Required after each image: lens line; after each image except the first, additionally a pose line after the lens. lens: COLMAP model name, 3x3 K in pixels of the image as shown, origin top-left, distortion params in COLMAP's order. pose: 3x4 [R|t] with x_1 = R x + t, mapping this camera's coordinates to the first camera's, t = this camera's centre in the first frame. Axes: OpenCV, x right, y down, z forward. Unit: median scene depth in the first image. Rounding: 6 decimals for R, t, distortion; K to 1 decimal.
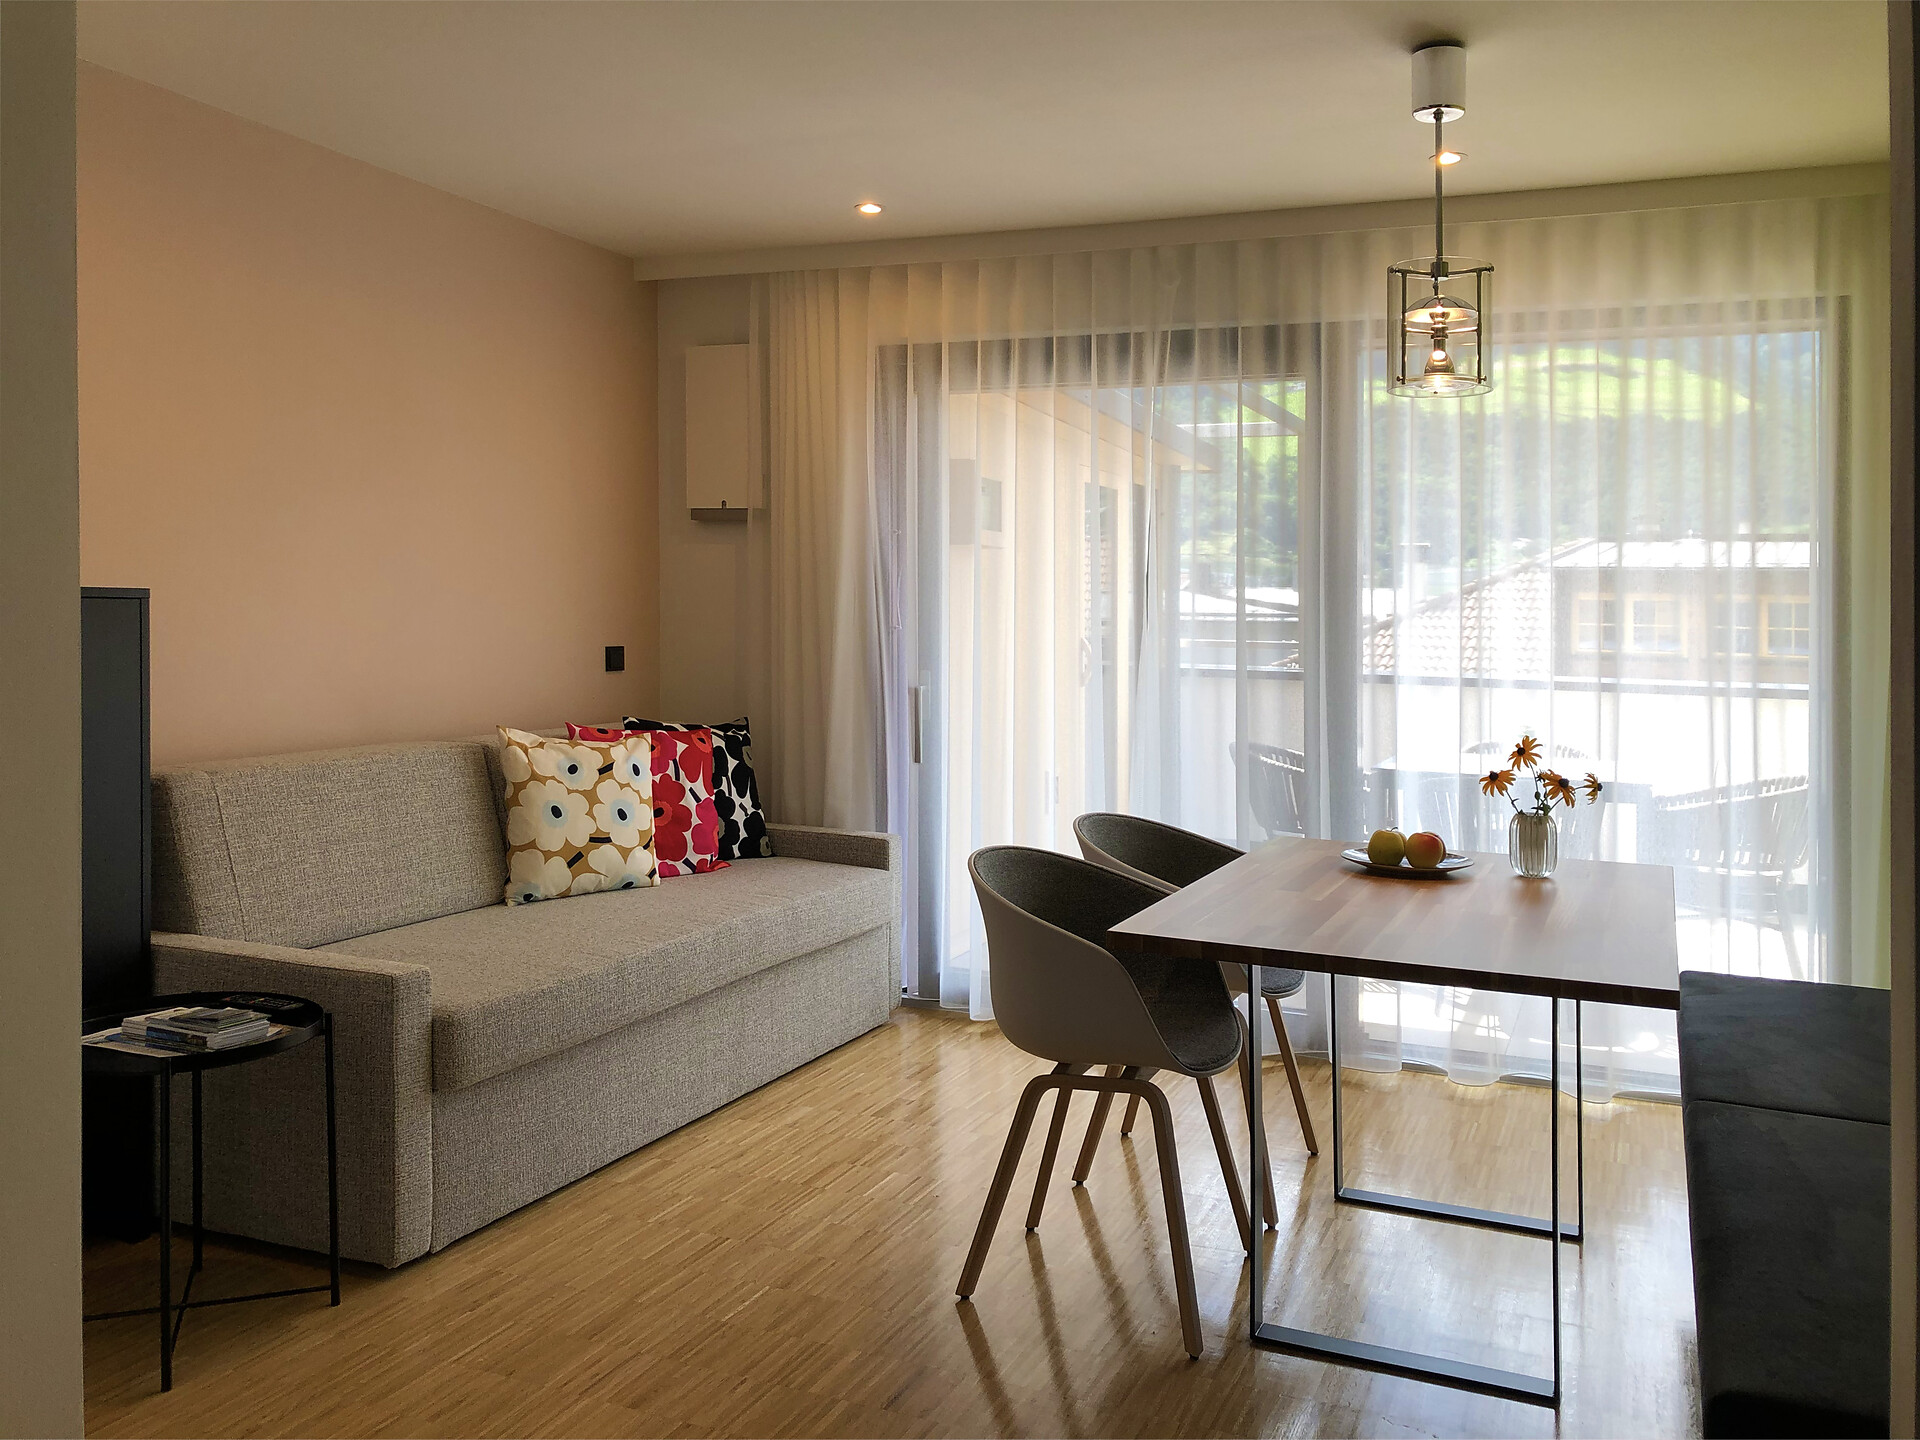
lens RADIAL K [[1694.9, 0, 960.0], [0, 1694.9, 720.0], [0, 0, 1]] dist [0.130832, 0.002585]
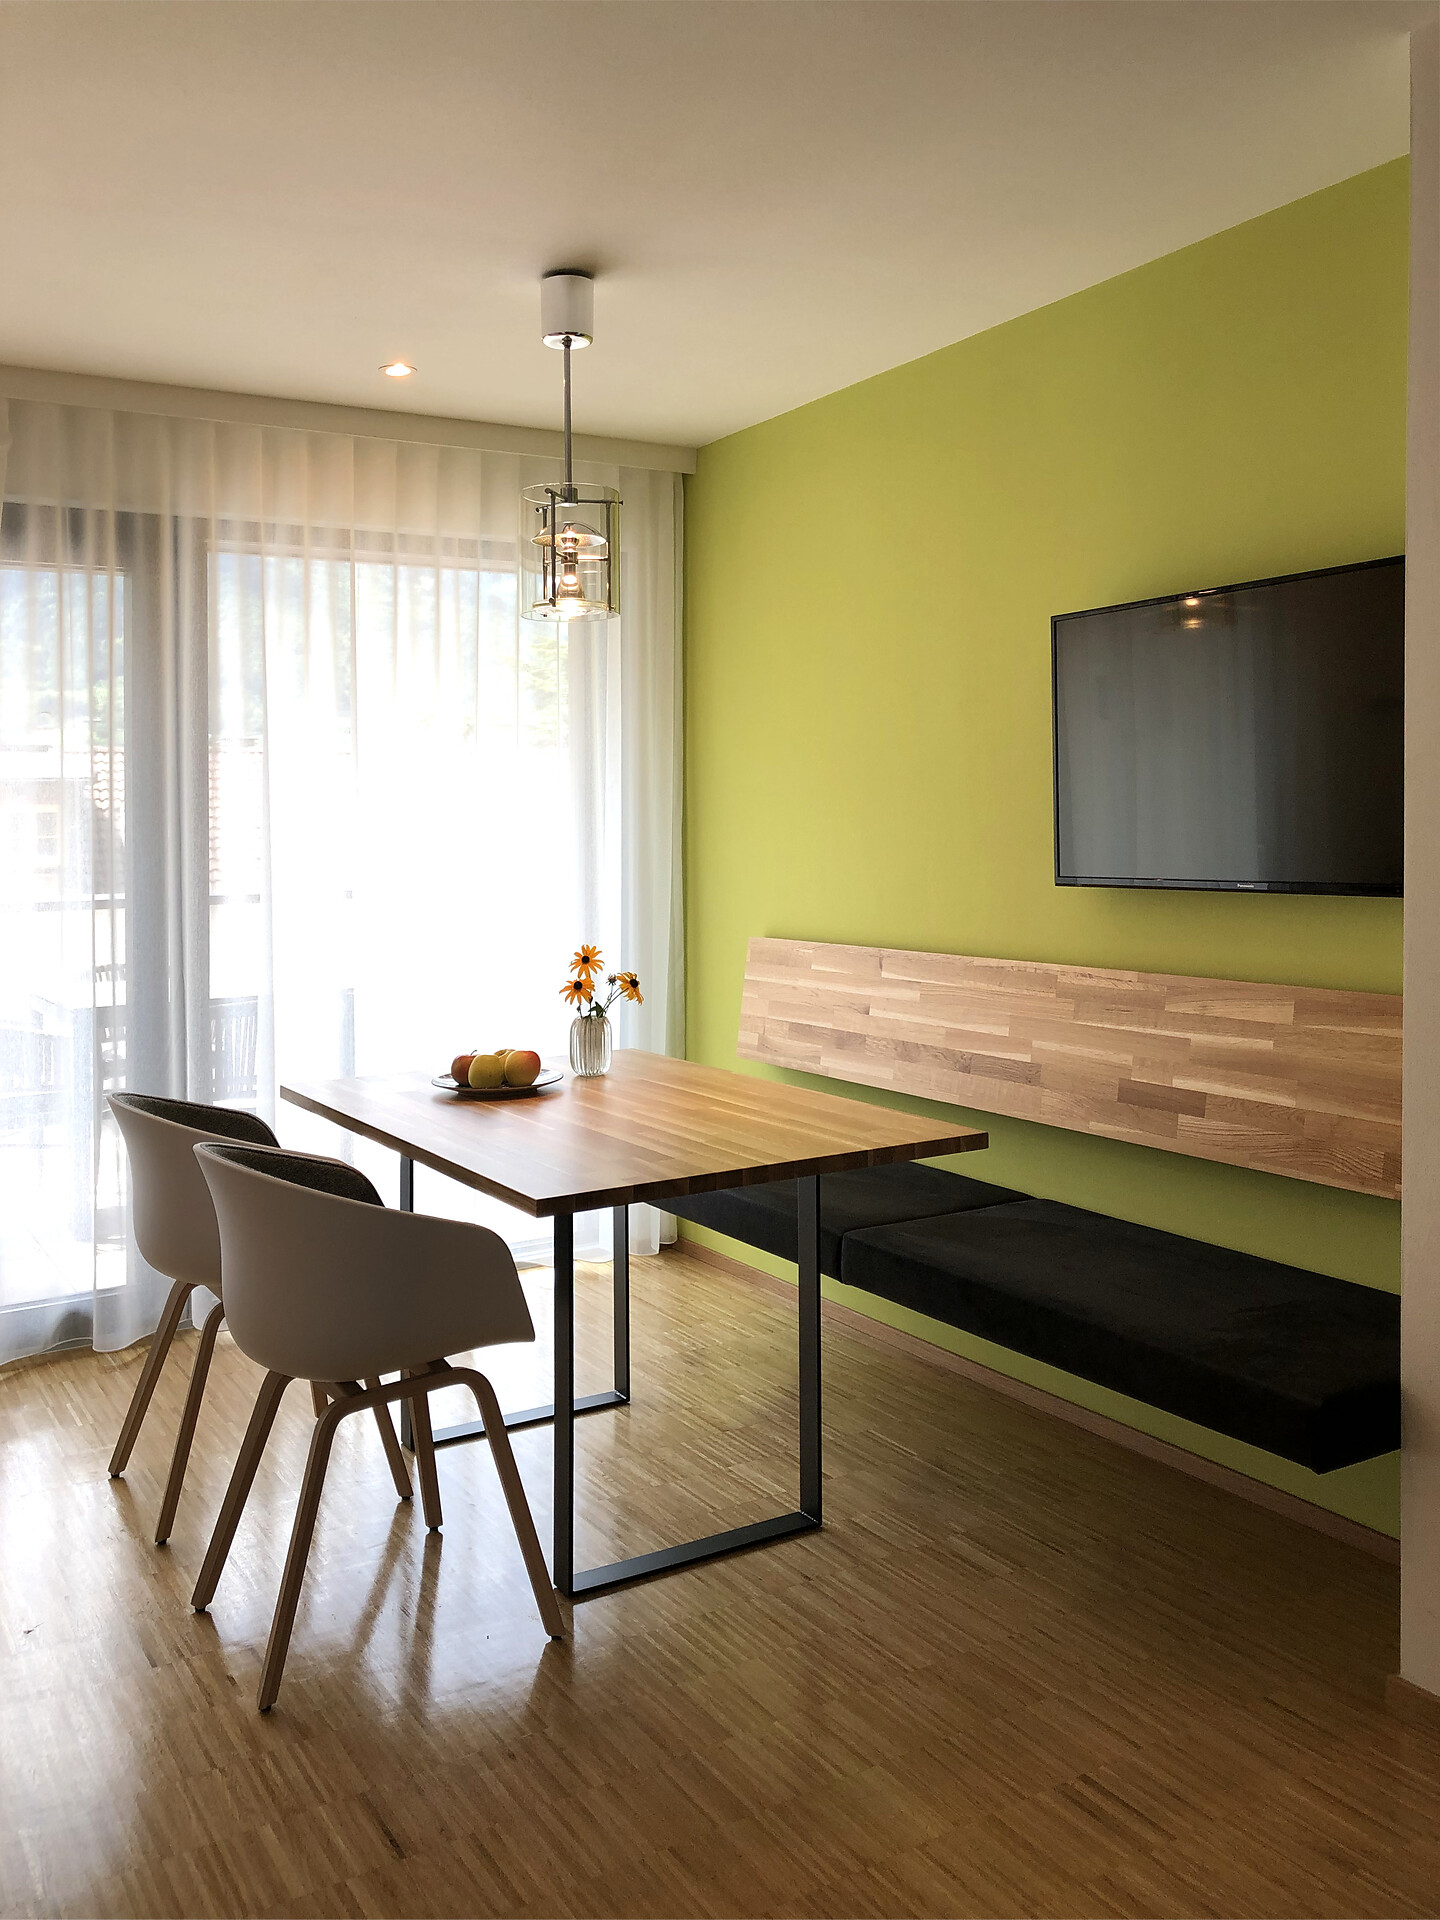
lens RADIAL K [[1694.9, 0, 716.2], [0, 1694.9, 931.5], [0, 0, 1]] dist [0.130832, 0.002585]
pose [[0.611853, -0.098231, 0.784848, -0.437282], [0.094955, 0.994204, 0.050409, -0.043089], [-0.785251, 0.043682, 0.617635, 0.288607]]
